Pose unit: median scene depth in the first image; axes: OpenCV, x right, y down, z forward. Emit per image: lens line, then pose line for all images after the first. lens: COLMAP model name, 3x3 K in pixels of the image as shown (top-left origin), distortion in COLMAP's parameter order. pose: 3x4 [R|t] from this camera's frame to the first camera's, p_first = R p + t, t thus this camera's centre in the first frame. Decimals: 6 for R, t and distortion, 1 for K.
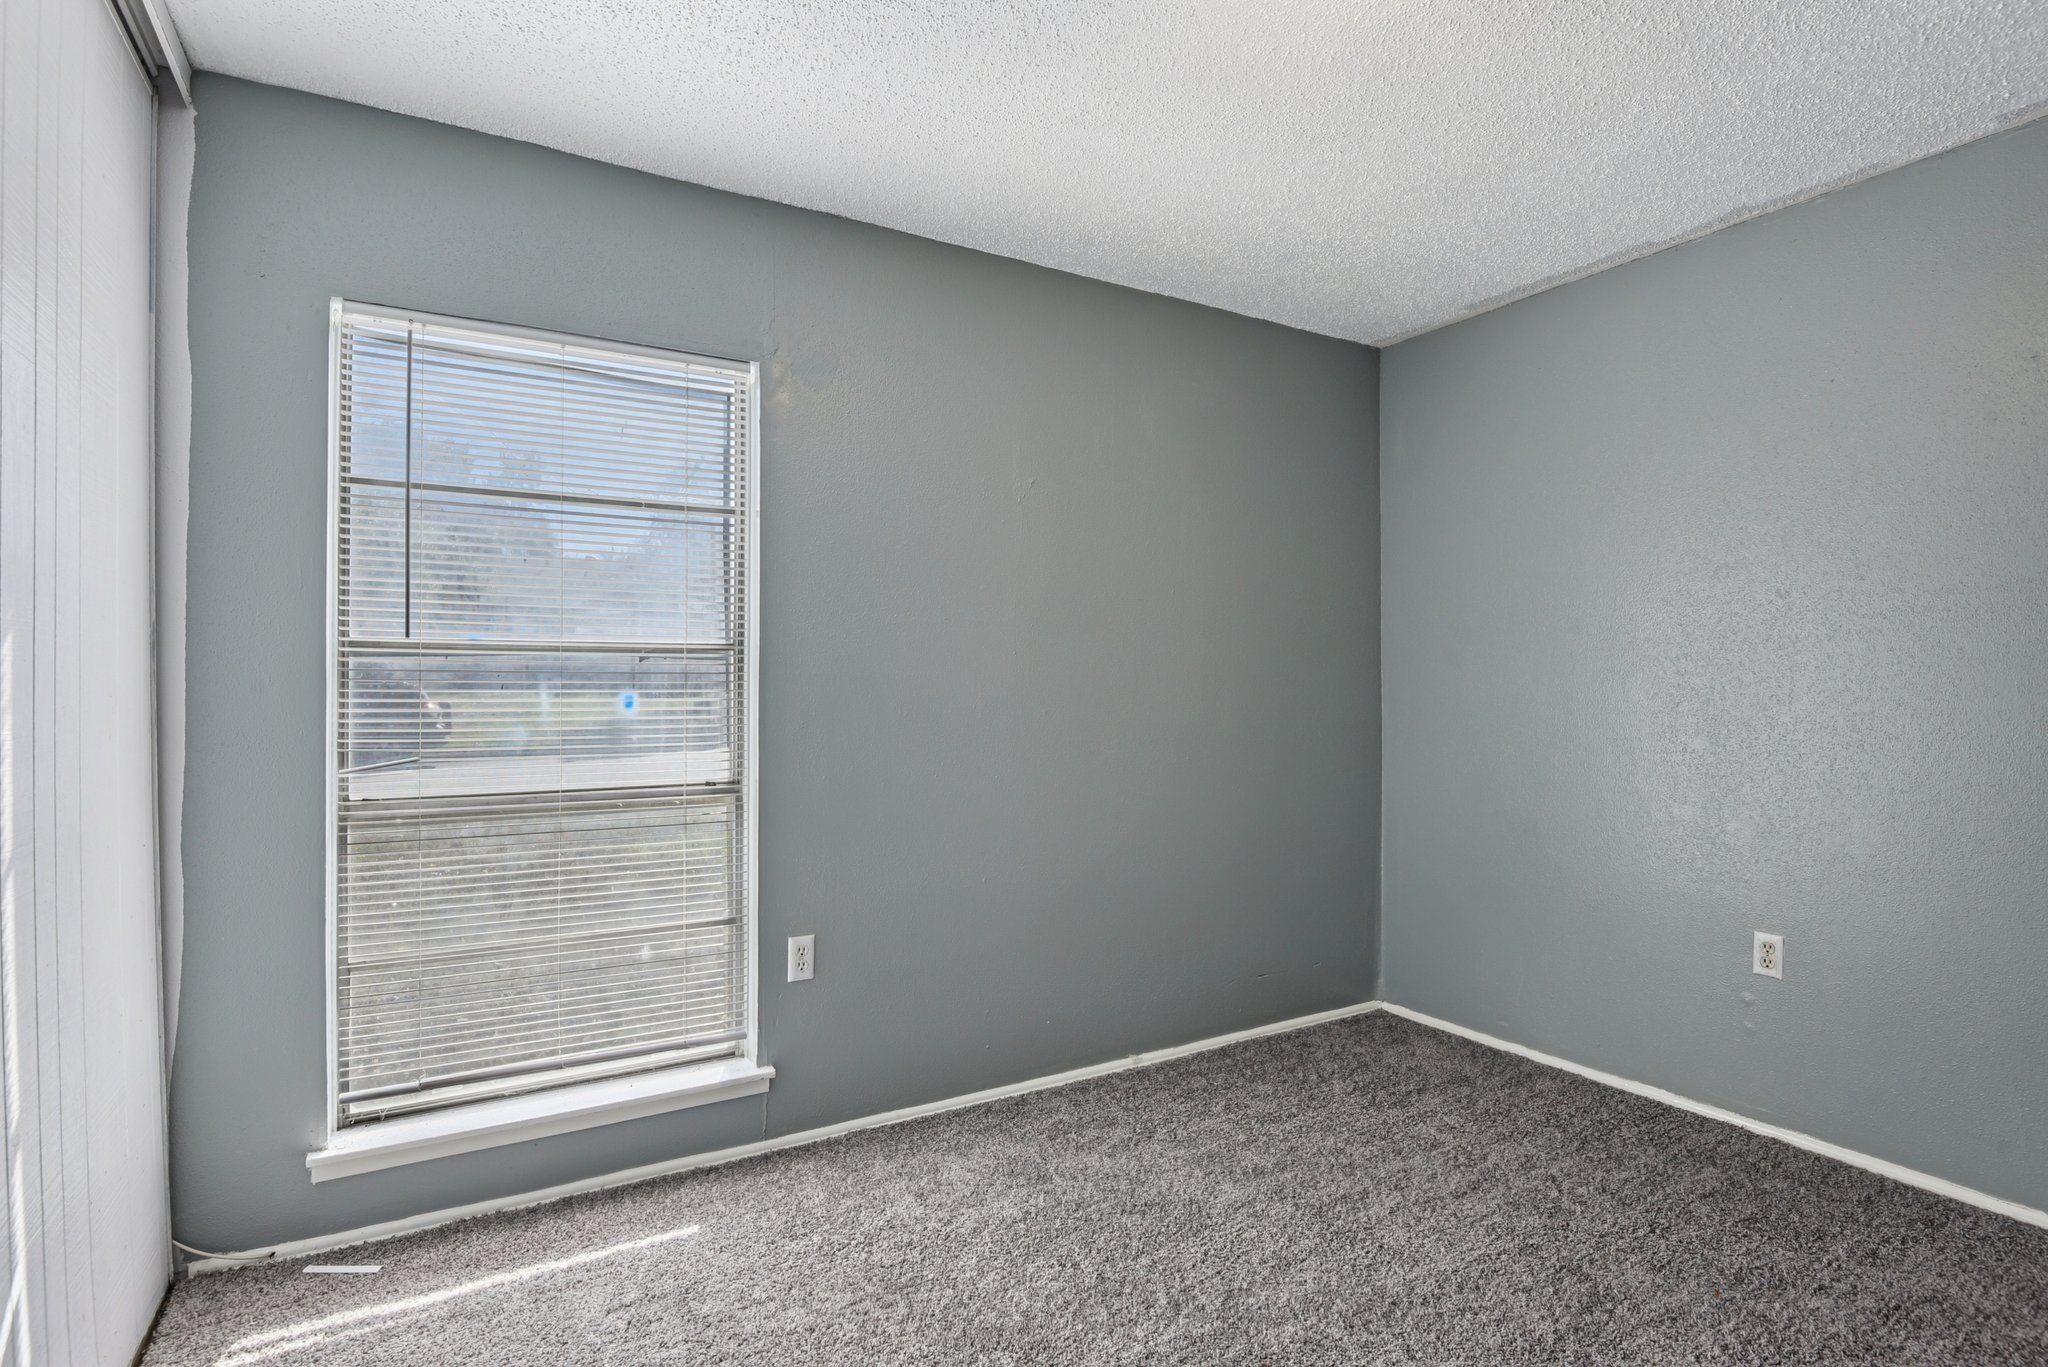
lens RADIAL K [[1023.1, 0, 1020.6], [0, 1023.1, 683.0], [0, 0, 1]] dist [-0.001635, -0.021948]
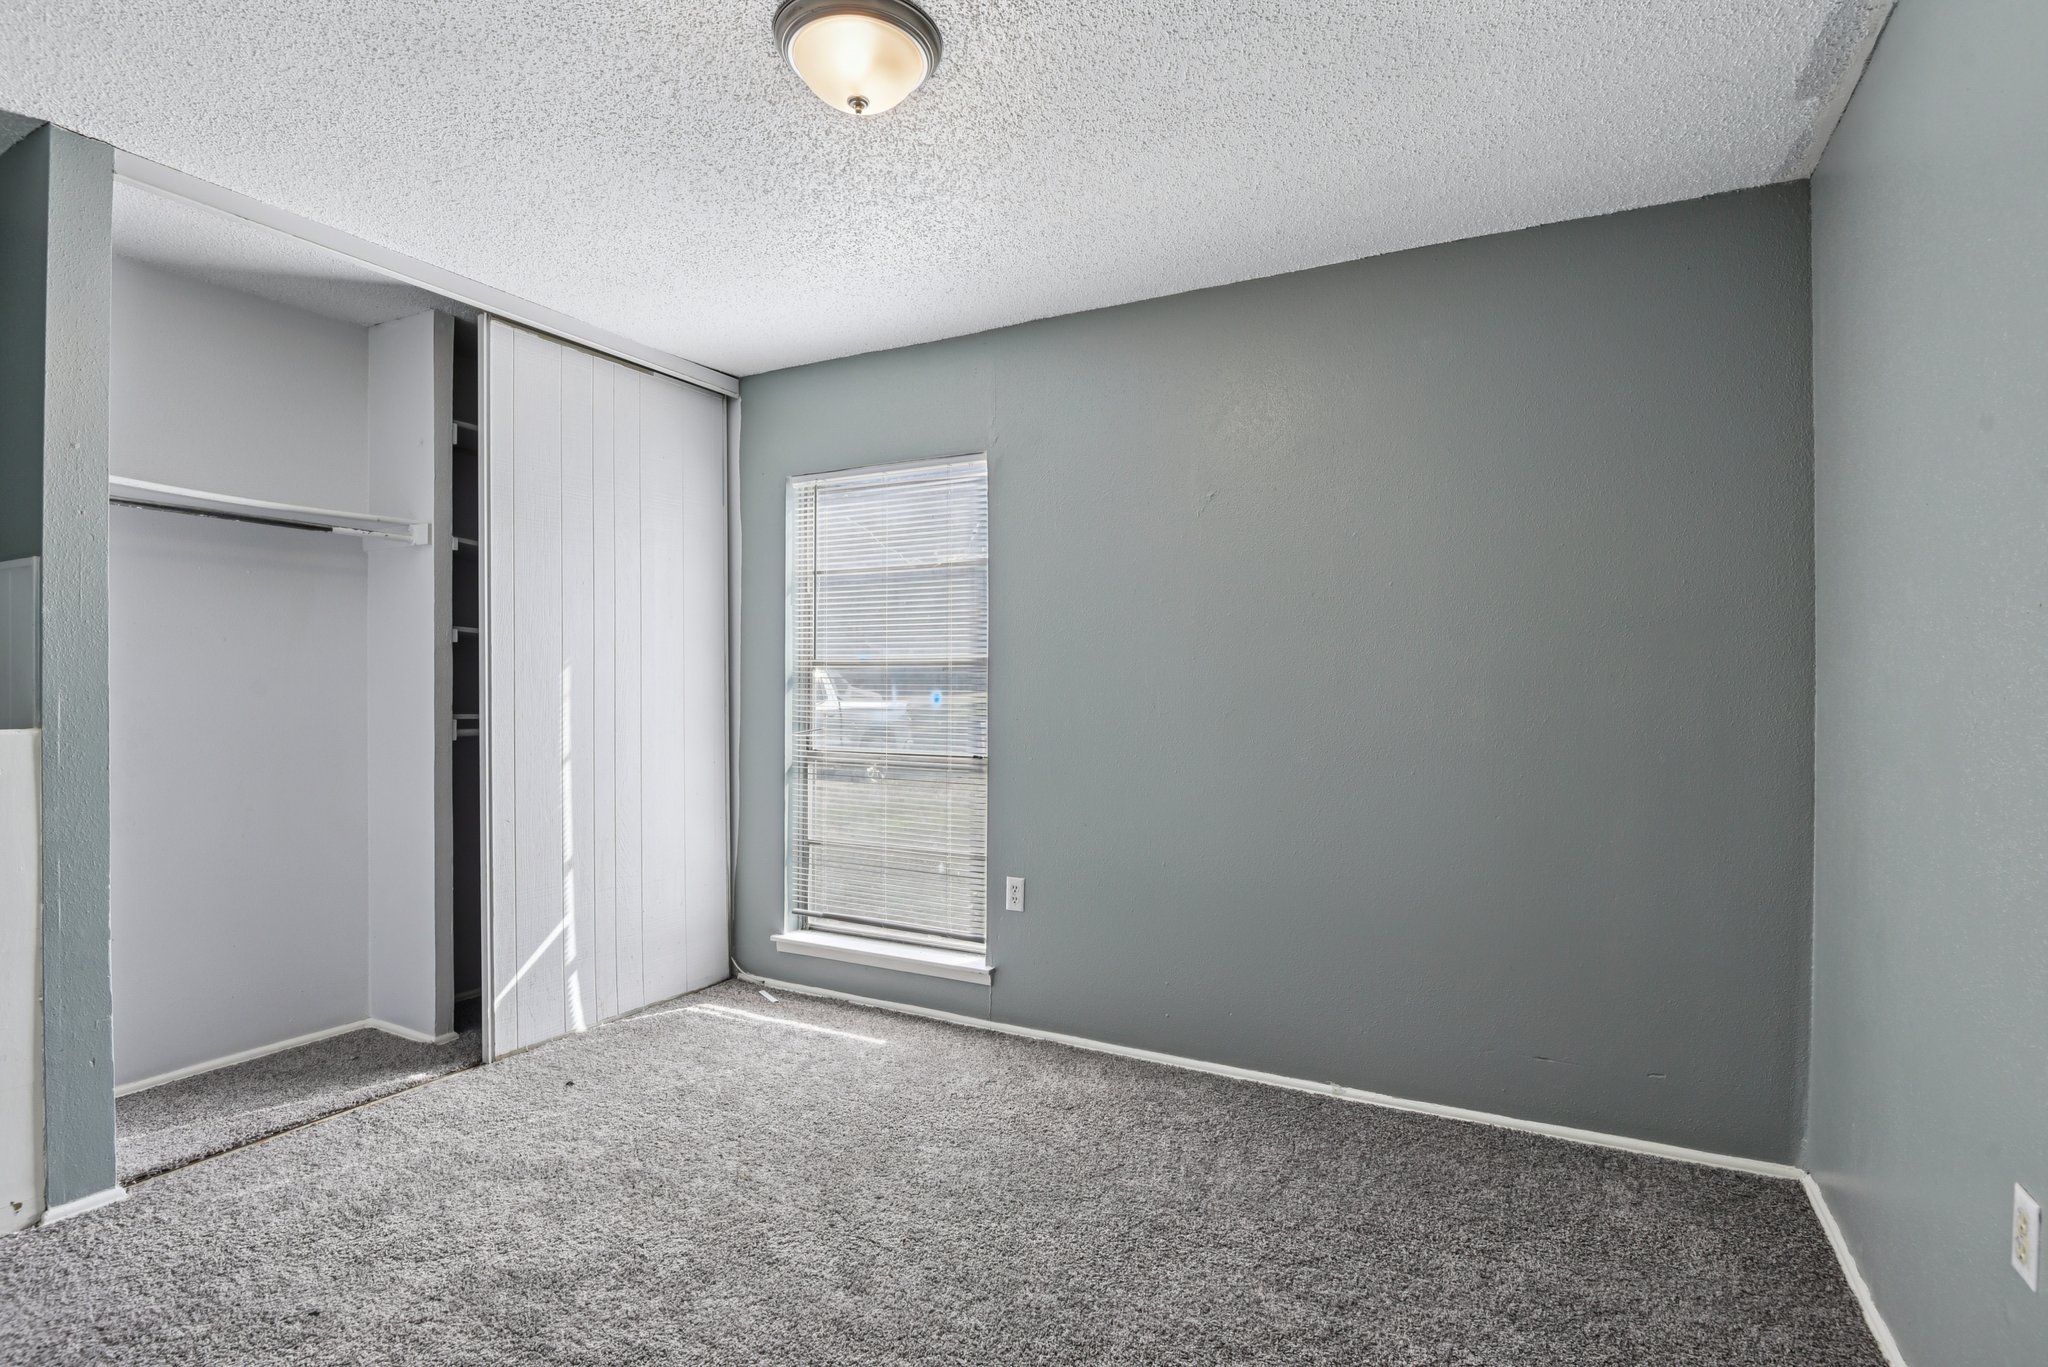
lens RADIAL K [[1023.1, 0, 1020.6], [0, 1023.1, 683.0], [0, 0, 1]] dist [-0.001635, -0.021948]
pose [[0.502383, -0.001140, -0.864644, 0.968109], [0.000231, 0.999999, -0.001185, -0.002023], [0.864645, 0.000395, 0.502383, 0.353984]]
